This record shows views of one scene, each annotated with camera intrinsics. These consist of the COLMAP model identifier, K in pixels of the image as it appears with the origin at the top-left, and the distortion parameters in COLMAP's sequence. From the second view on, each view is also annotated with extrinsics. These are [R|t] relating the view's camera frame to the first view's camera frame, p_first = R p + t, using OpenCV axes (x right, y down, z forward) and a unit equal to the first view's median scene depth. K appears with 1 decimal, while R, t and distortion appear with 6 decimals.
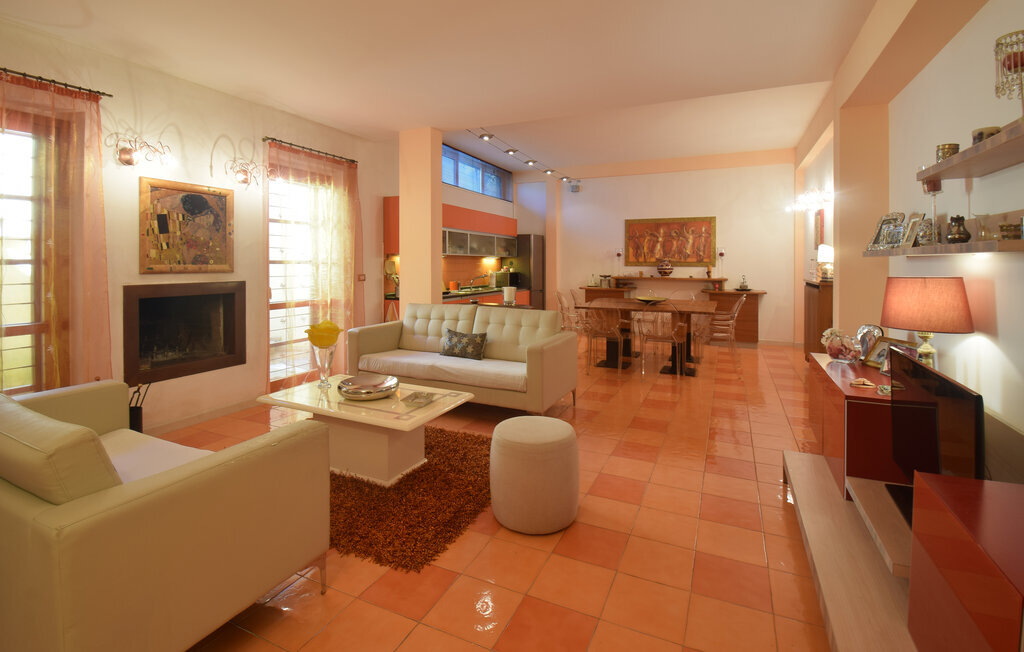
lens RADIAL K [[472.1, 0, 509.1], [0, 472.1, 267.8], [0, 0, 1]] dist [-0.007089, -0.006334]
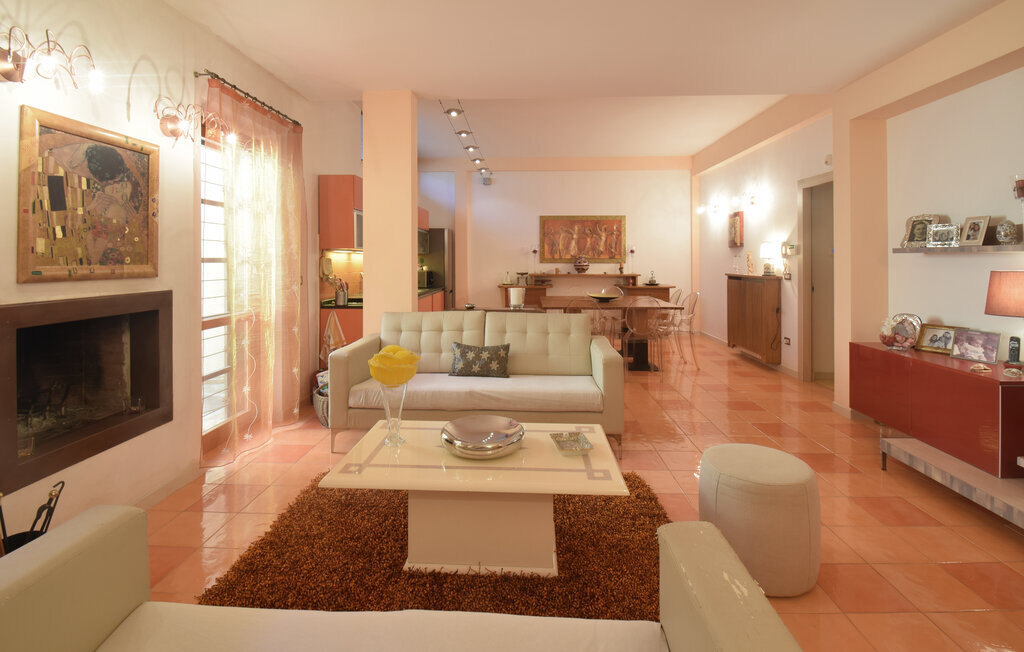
lens RADIAL K [[472.1, 0, 495.9], [0, 472.1, 258.3], [0, 0, 1]] dist [-0.007089, -0.006334]
pose [[0.922045, -0.002343, 0.387076, -0.391716], [0.007536, 0.999901, -0.011899, -0.004158], [-0.387010, 0.013888, 0.921971, 0.236631]]
